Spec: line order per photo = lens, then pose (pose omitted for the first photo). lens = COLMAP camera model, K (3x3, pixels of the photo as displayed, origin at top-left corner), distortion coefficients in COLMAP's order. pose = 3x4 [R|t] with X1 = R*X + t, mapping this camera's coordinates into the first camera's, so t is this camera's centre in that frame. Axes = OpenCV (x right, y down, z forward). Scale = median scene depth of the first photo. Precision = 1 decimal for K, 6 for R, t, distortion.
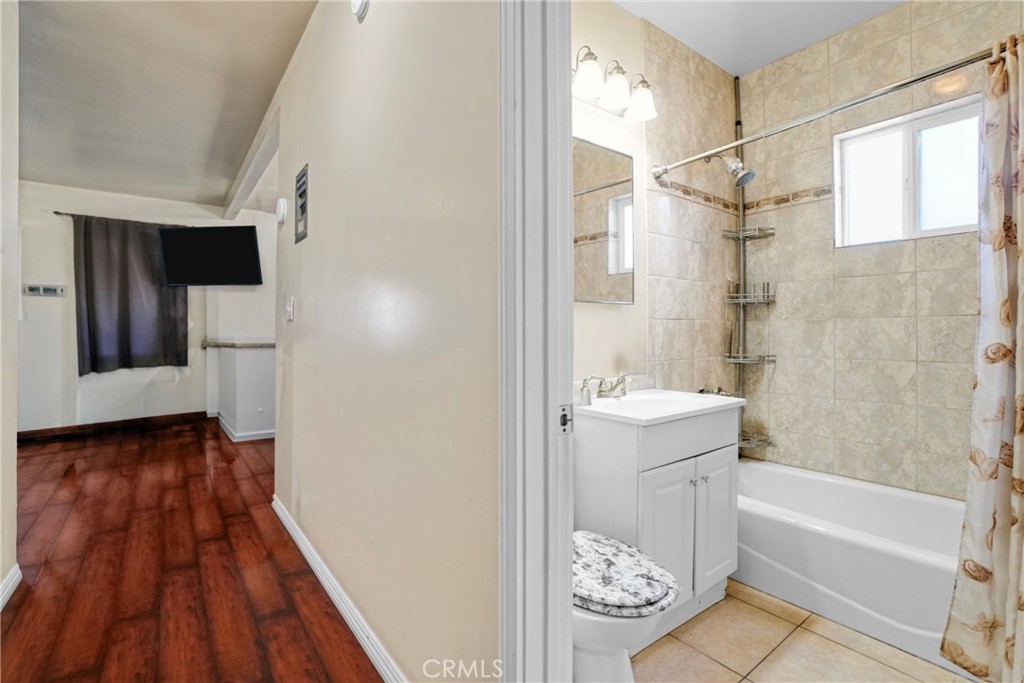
lens RADIAL K [[467.6, 0, 508.1], [0, 467.6, 333.3], [0, 0, 1]] dist [-0.047036, 0.021337]
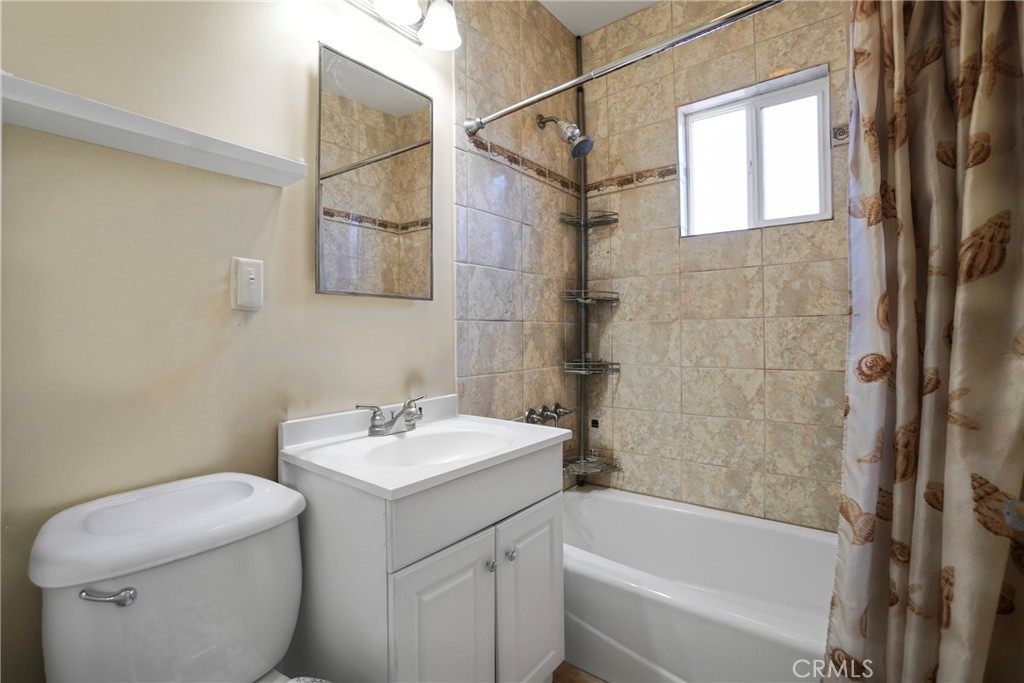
lens RADIAL K [[467.6, 0, 508.1], [0, 467.6, 333.3], [0, 0, 1]] dist [-0.047036, 0.021337]
pose [[0.967645, -0.006306, 0.252238, 0.186302], [0.007055, 0.999973, -0.002067, -0.007368], [-0.252218, 0.003780, 0.967663, 0.250245]]
